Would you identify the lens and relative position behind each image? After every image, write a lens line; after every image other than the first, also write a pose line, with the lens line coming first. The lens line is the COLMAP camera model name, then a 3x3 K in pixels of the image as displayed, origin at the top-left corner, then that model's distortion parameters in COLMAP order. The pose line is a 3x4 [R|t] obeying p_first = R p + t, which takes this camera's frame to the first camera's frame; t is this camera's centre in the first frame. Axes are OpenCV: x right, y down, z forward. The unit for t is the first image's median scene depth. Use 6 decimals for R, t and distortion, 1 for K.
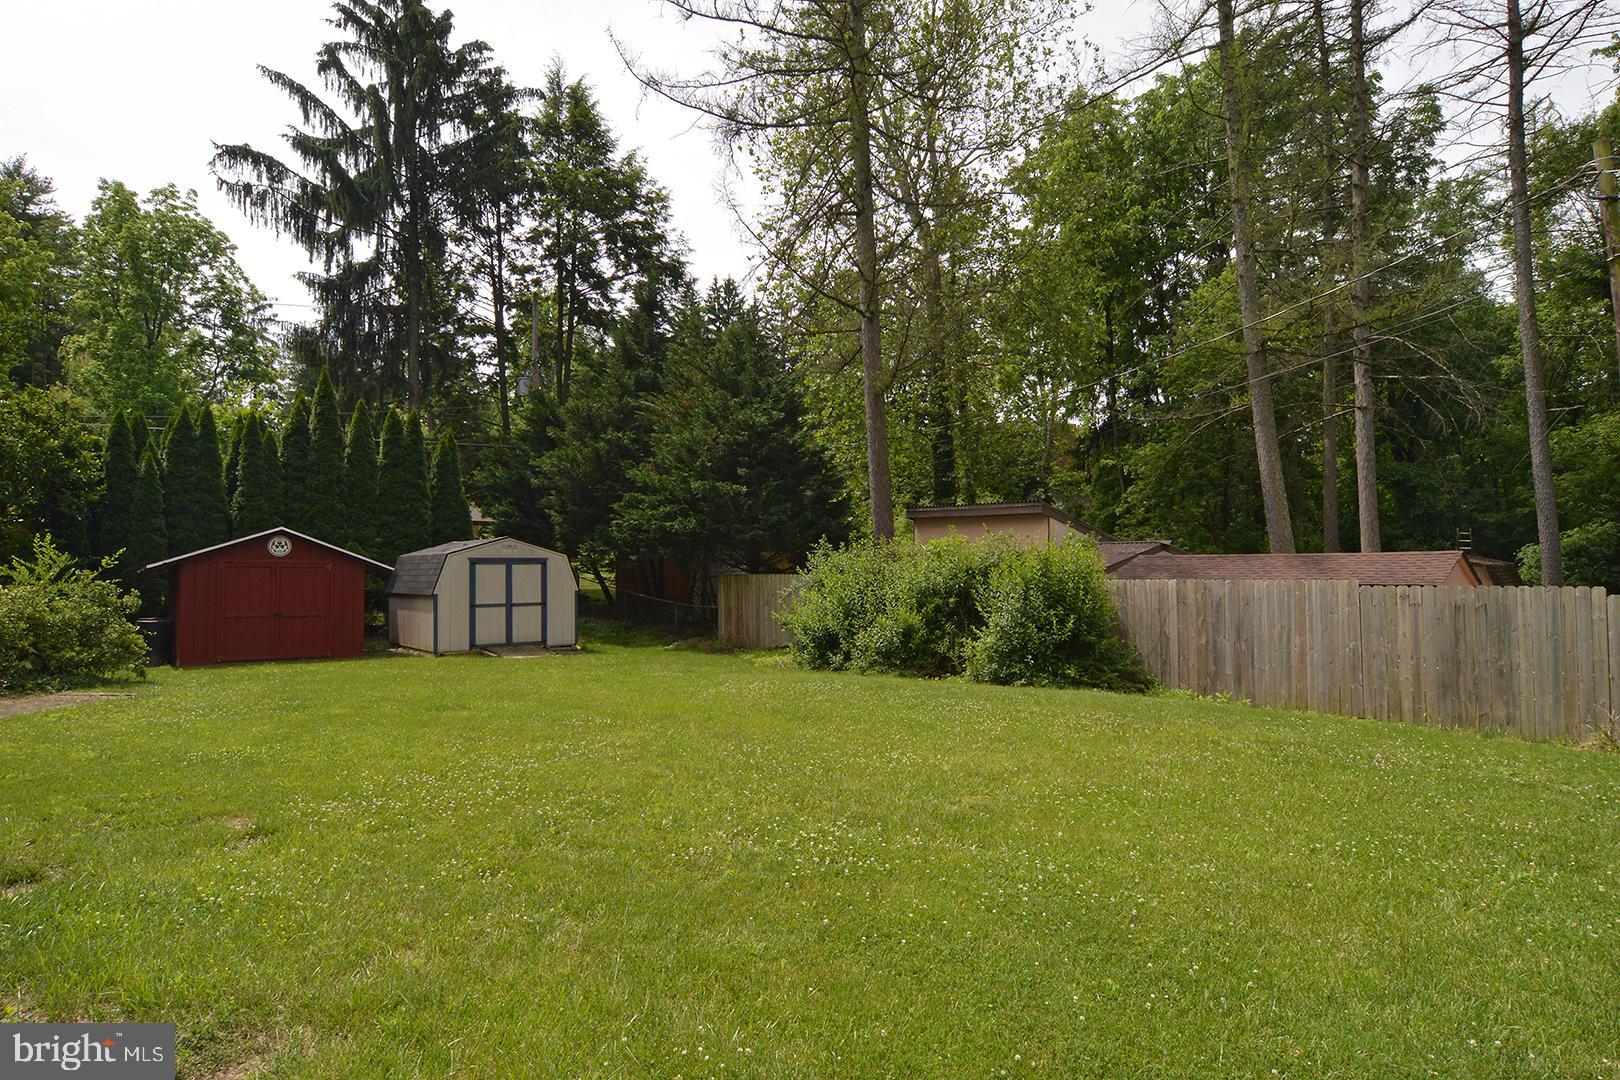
lens RADIAL K [[878.3, 0, 804.6], [0, 878.3, 545.0], [0, 0, 1]] dist [-0.011006, -0.005855]
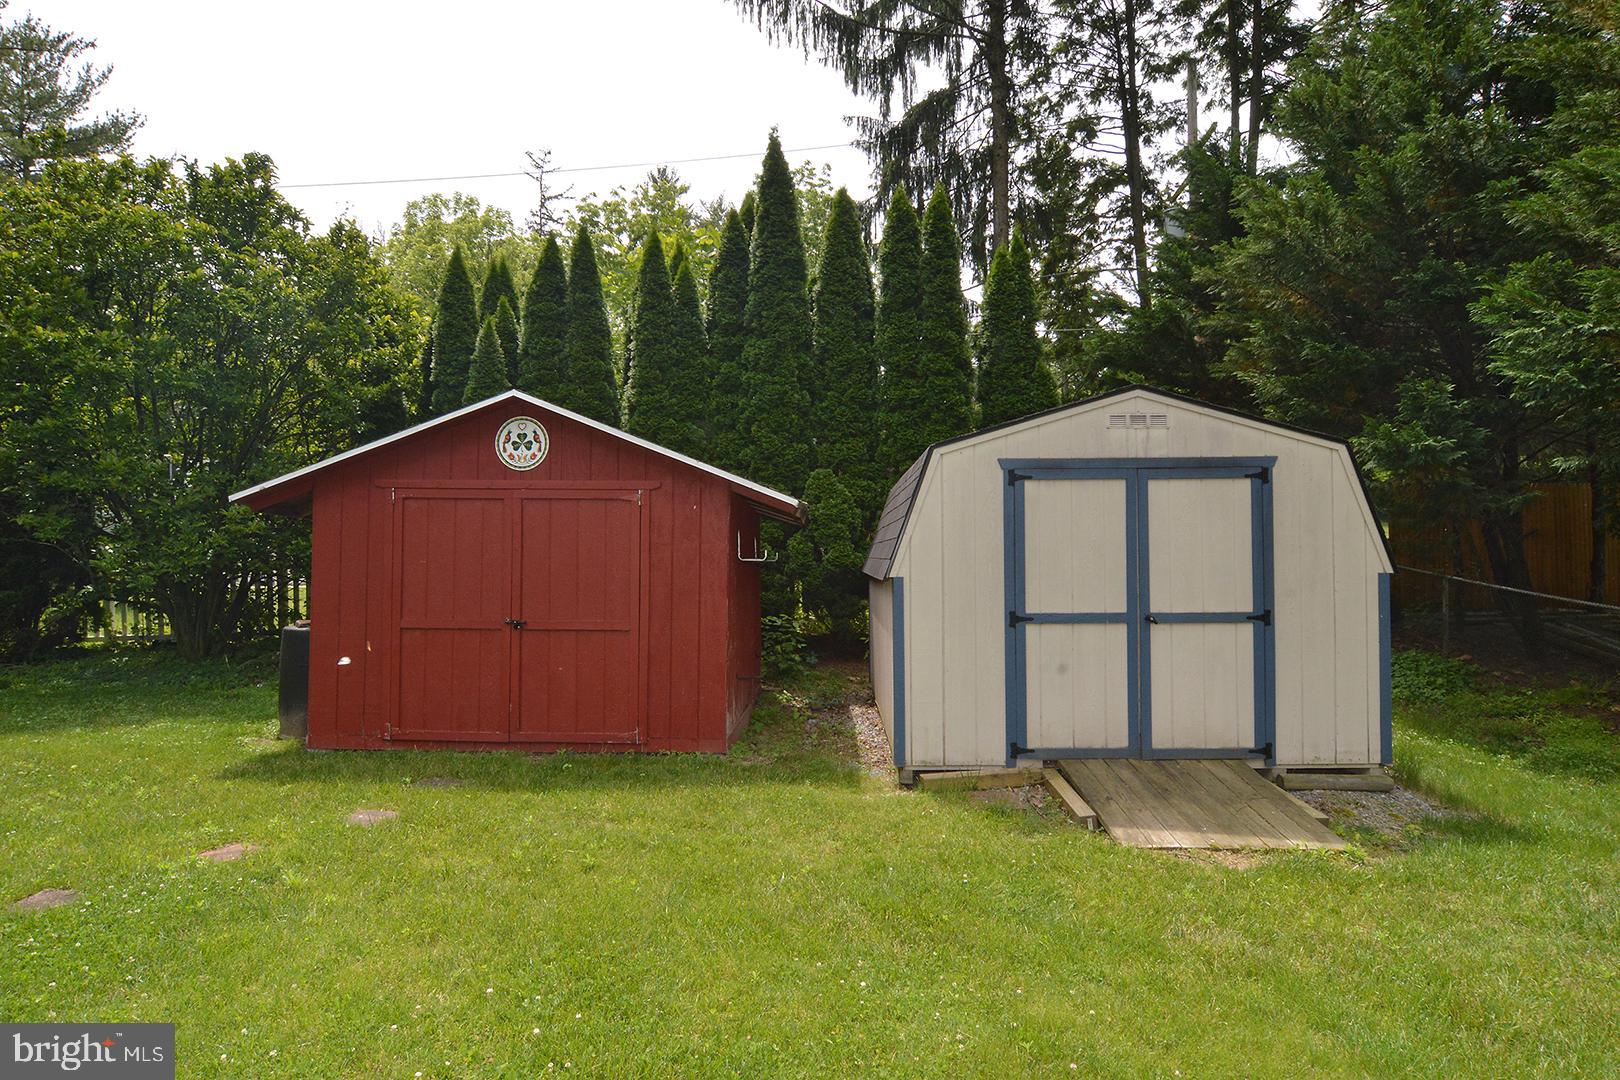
lens RADIAL K [[878.3, 0, 814.6], [0, 878.3, 543.0], [0, 0, 1]] dist [-0.011006, -0.005855]
pose [[0.764752, -0.005553, -0.644300, -0.153140], [0.017862, 0.999761, 0.012586, 0.024807], [0.644077, -0.021134, 0.764669, 0.468248]]
